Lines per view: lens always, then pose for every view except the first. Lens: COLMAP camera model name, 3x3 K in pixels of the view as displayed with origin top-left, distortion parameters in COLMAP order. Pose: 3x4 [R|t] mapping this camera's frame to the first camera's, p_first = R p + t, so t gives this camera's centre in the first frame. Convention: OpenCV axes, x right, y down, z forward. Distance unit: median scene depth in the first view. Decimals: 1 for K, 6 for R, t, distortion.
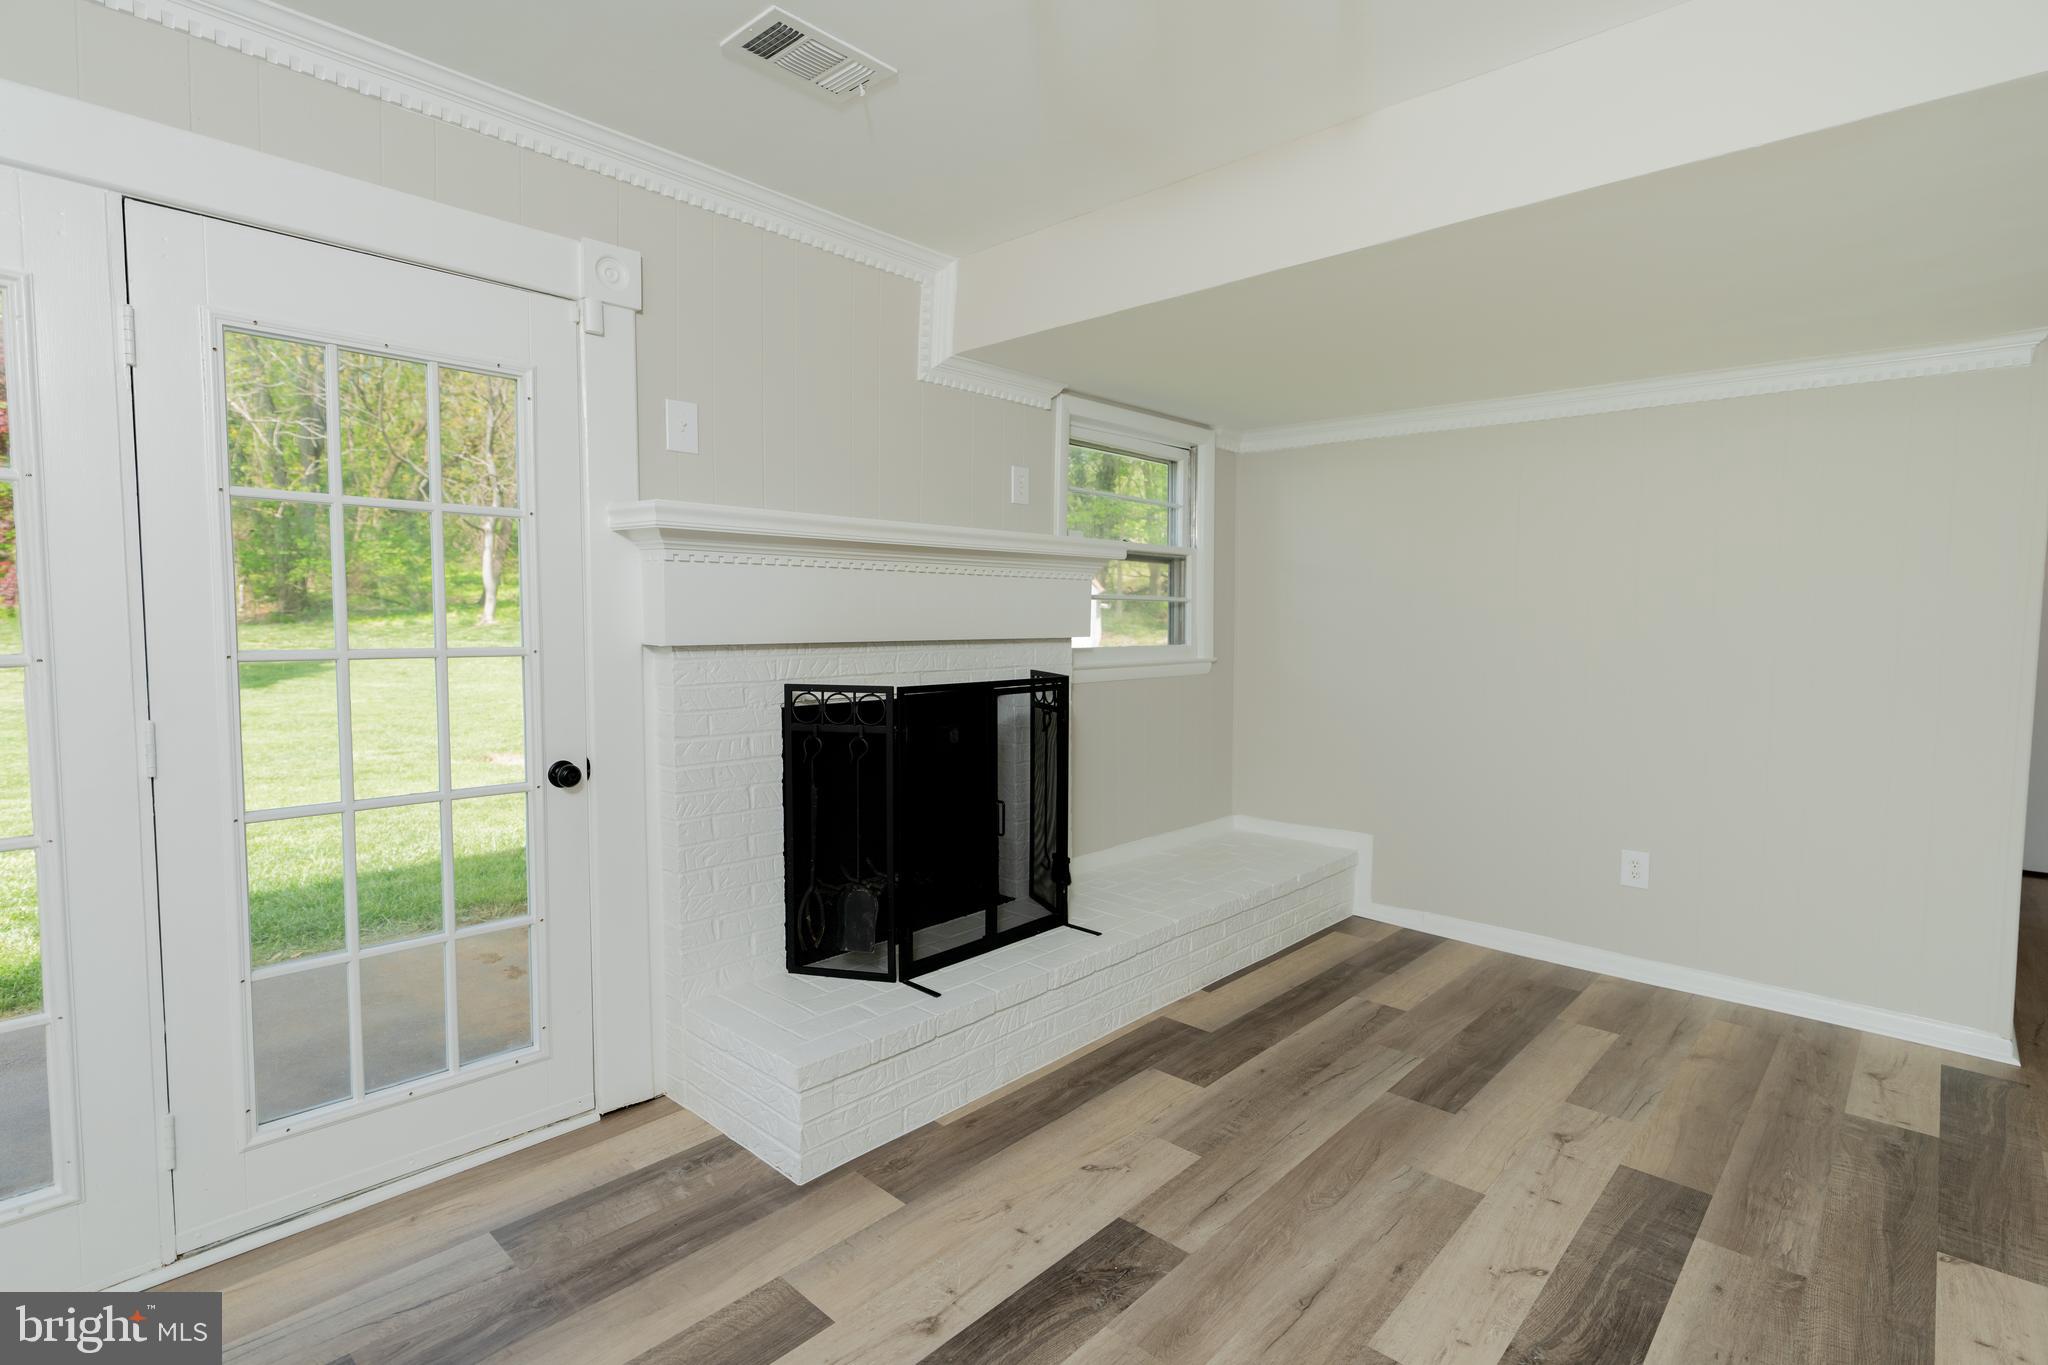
lens RADIAL K [[978.6, 0, 1029.6], [0, 978.6, 705.6], [0, 0, 1]] dist [0.003006, 0.000453]
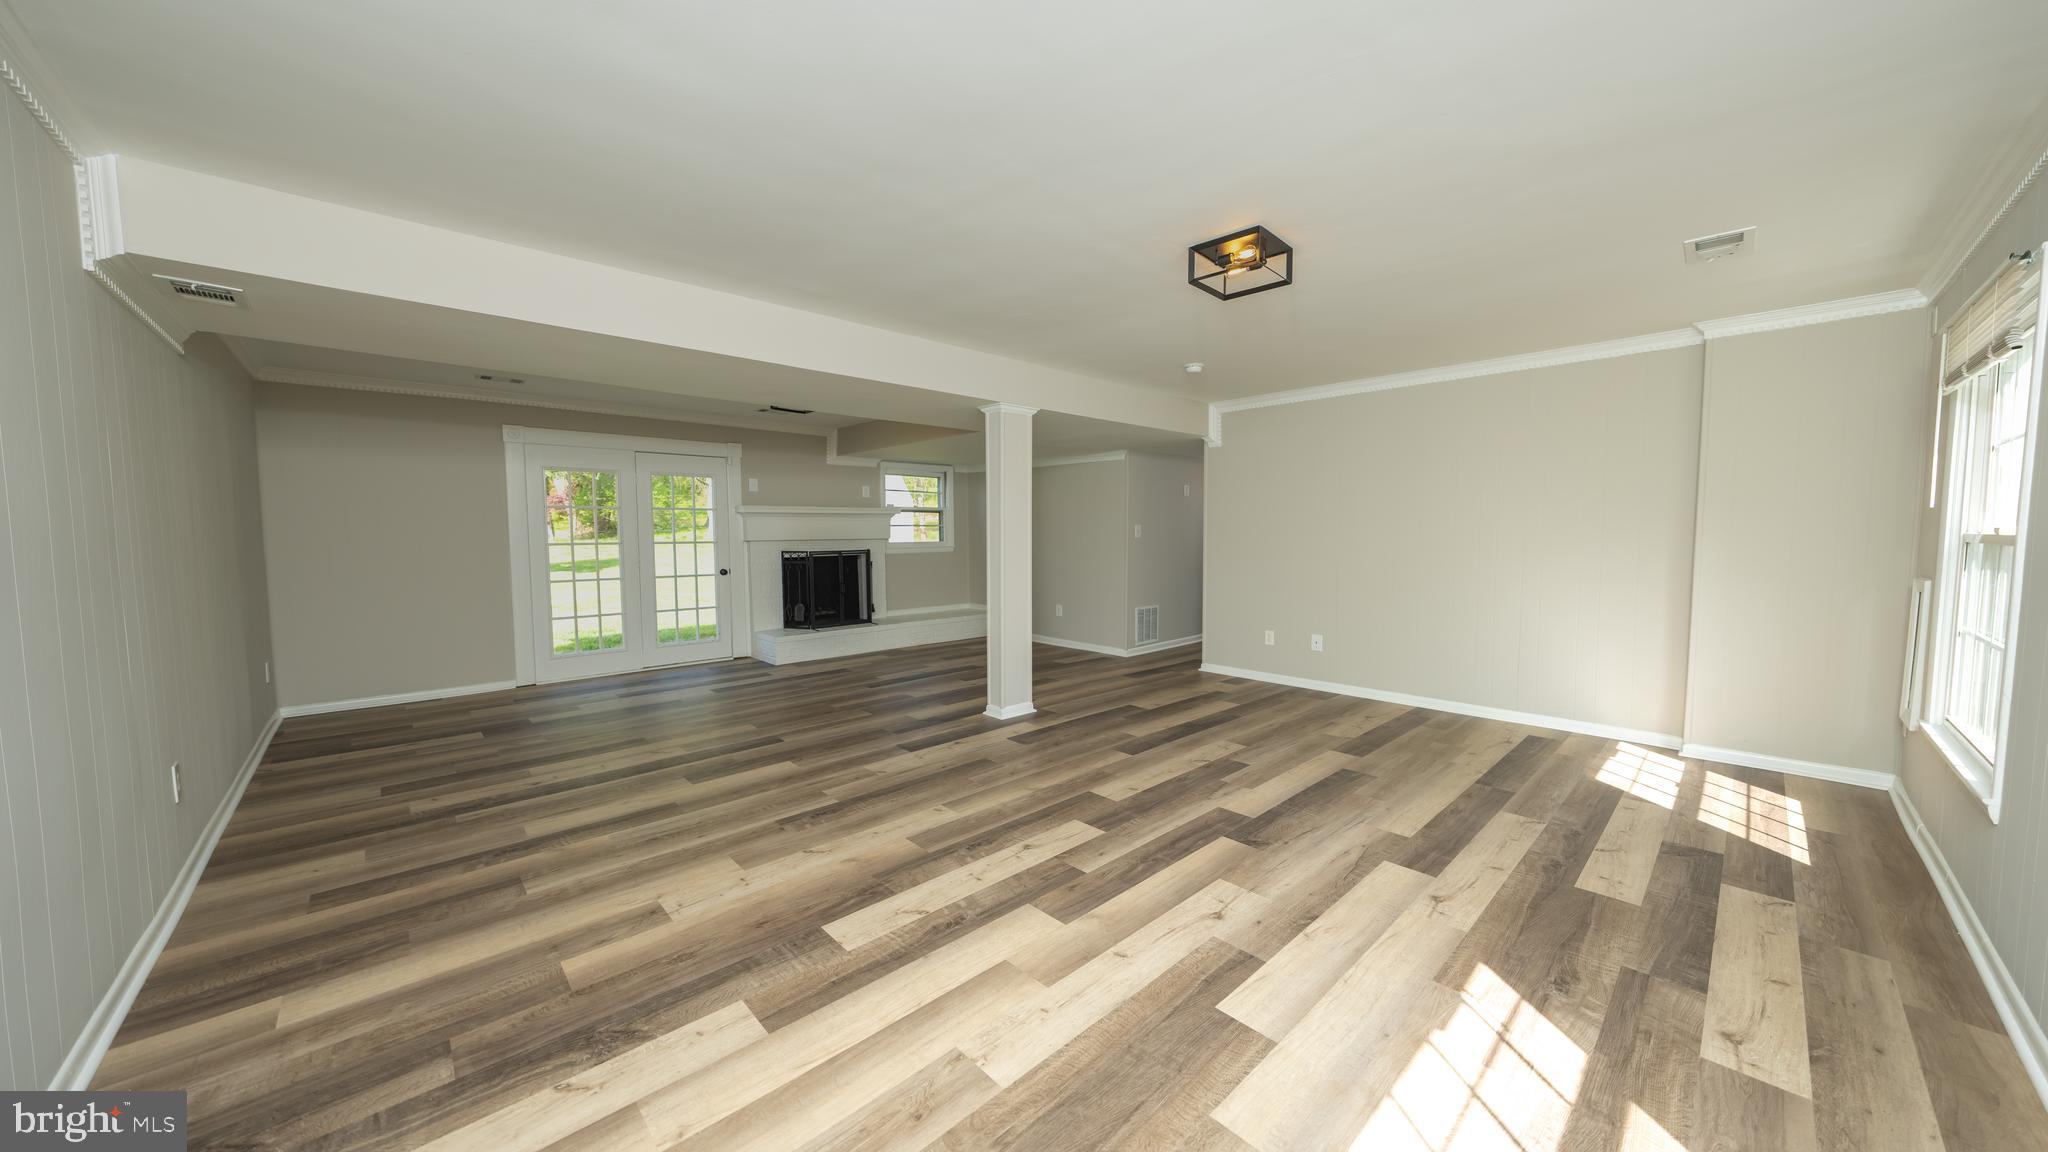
lens RADIAL K [[685.4, 0, 1028.2], [0, 685.4, 577.9], [0, 0, 1]] dist [-0.002331, -0.000043]
pose [[0.997458, -0.005030, -0.071075, 0.899326], [0.003484, 0.999755, -0.021858, 0.146886], [0.071167, 0.021555, 0.997231, -1.593927]]
